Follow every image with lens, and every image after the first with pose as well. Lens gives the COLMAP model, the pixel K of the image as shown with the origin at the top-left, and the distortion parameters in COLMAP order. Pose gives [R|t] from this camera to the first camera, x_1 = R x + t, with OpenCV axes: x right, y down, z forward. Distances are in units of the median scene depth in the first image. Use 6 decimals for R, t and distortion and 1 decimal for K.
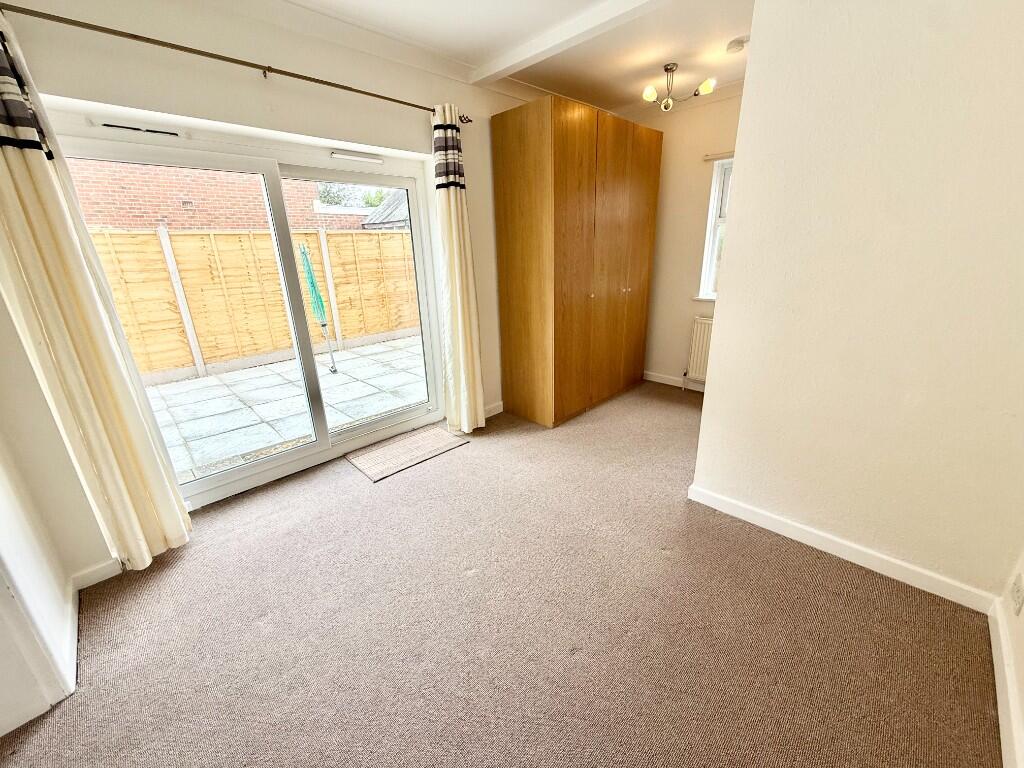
lens RADIAL K [[409.6, 0, 515.7], [0, 409.6, 383.3], [0, 0, 1]] dist [-0.002711, 0.000073]
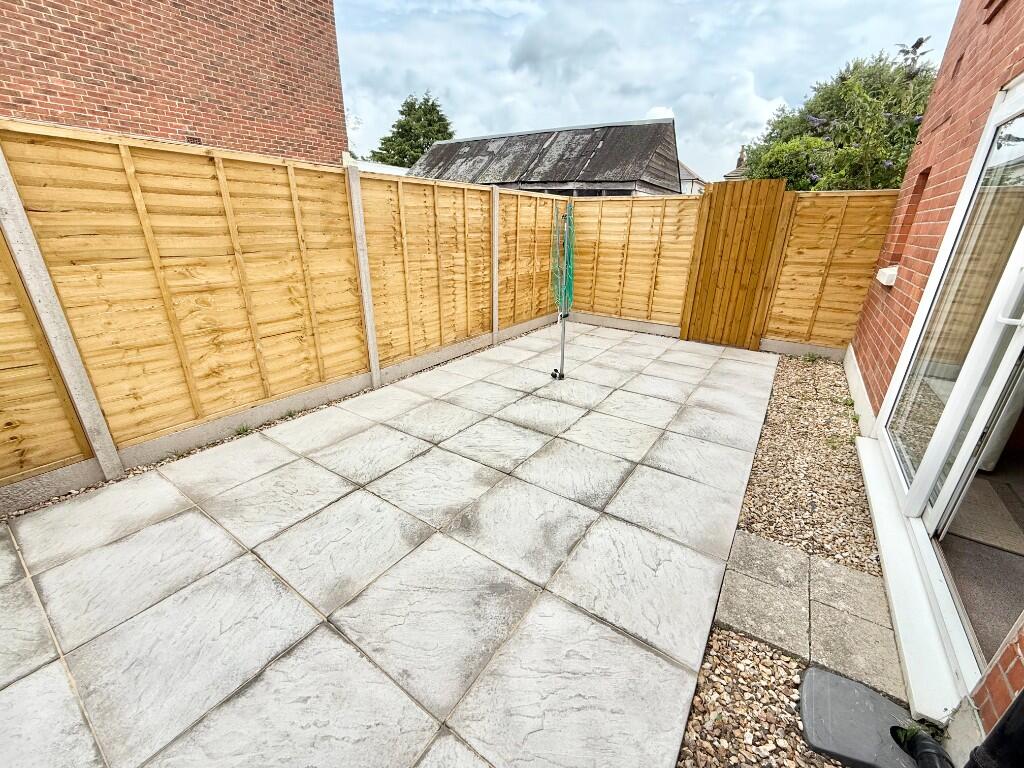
lens RADIAL K [[409.6, 0, 509.7], [0, 409.6, 383.3], [0, 0, 1]] dist [-0.002711, 0.000073]
pose [[0.982020, -0.022514, 0.187430, -0.661574], [0.013959, 0.998805, 0.046842, -0.051784], [-0.188260, -0.043383, 0.981161, 0.259293]]
